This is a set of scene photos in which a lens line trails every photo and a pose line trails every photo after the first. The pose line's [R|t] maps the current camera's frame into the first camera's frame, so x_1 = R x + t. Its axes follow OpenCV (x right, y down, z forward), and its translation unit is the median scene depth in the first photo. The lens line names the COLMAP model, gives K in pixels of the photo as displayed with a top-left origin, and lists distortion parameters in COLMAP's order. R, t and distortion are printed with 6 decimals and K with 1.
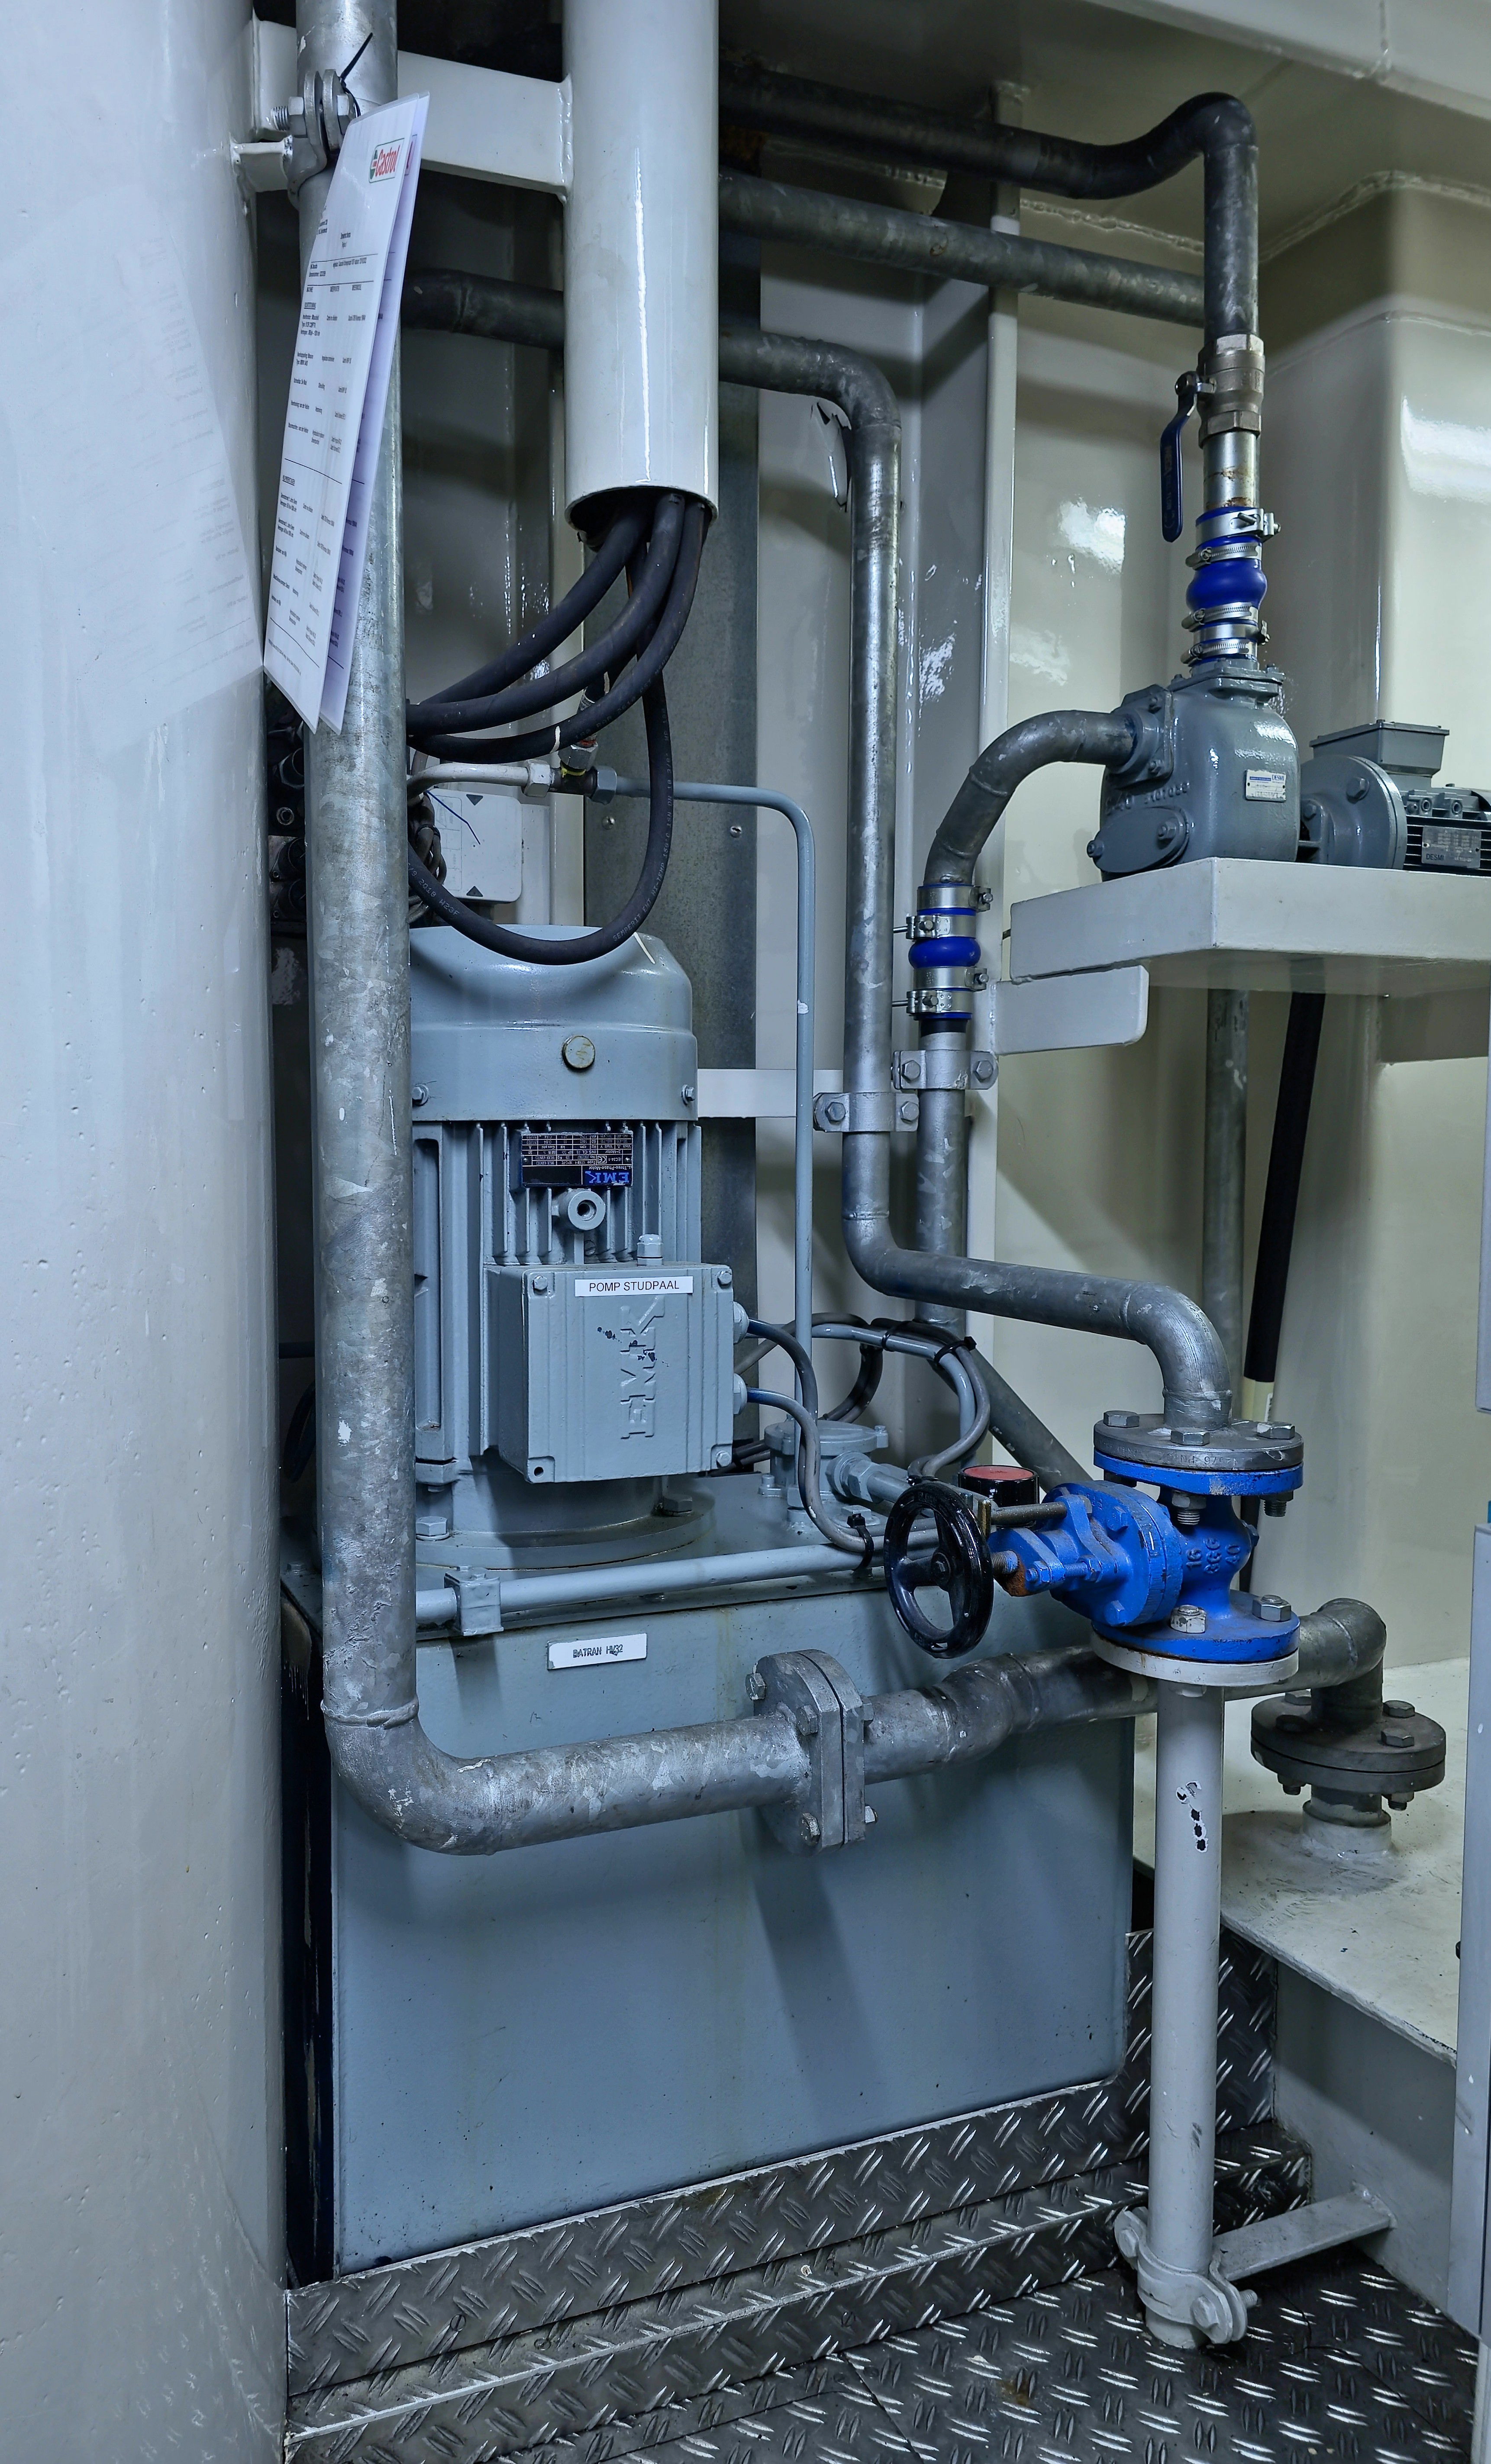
lens RADIAL K [[1845.7, 0, 745.1], [0, 1845.7, 1234.0], [0, 0, 1]] dist [-0.007602, -0.001965]
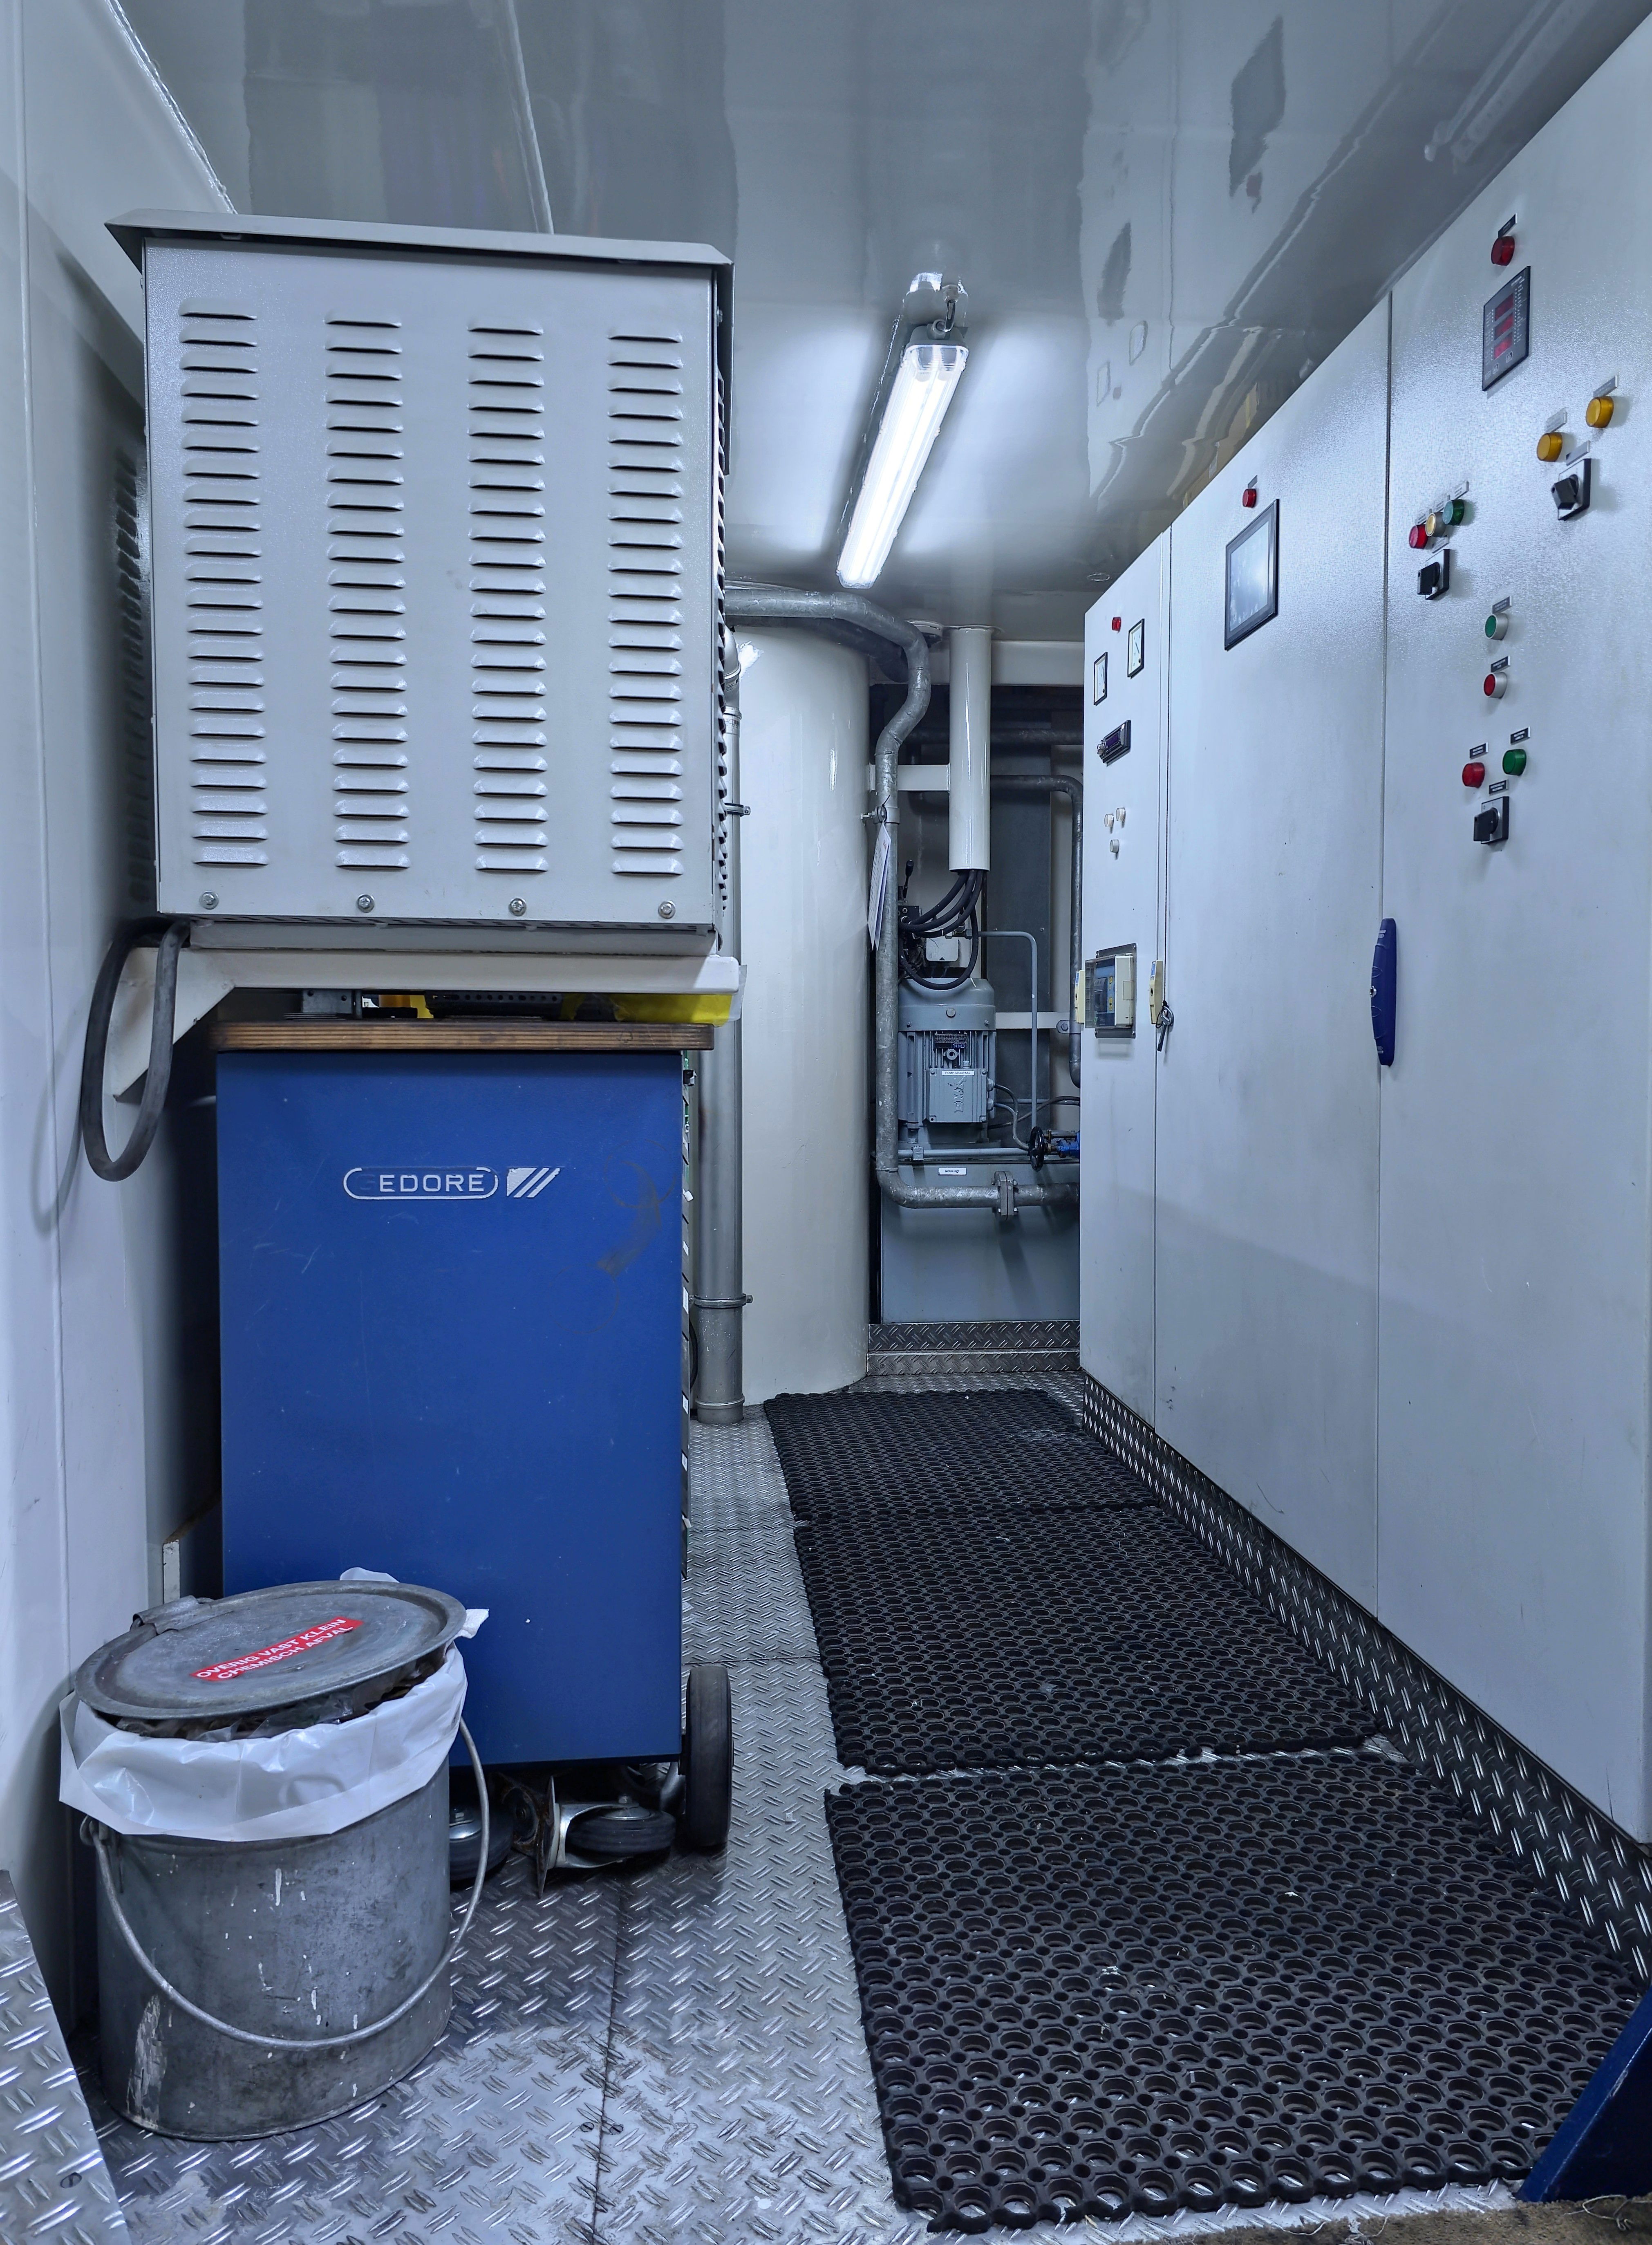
lens RADIAL K [[1639.2, 0, 830.3], [0, 1639.2, 1122.1], [0, 0, 1]] dist [0.000437, 0.000703]
pose [[0.942883, 0.009701, -0.332983, 0.828830], [-0.012053, 0.999915, -0.004999, 0.151214], [0.332906, 0.008727, 0.942920, -2.321887]]
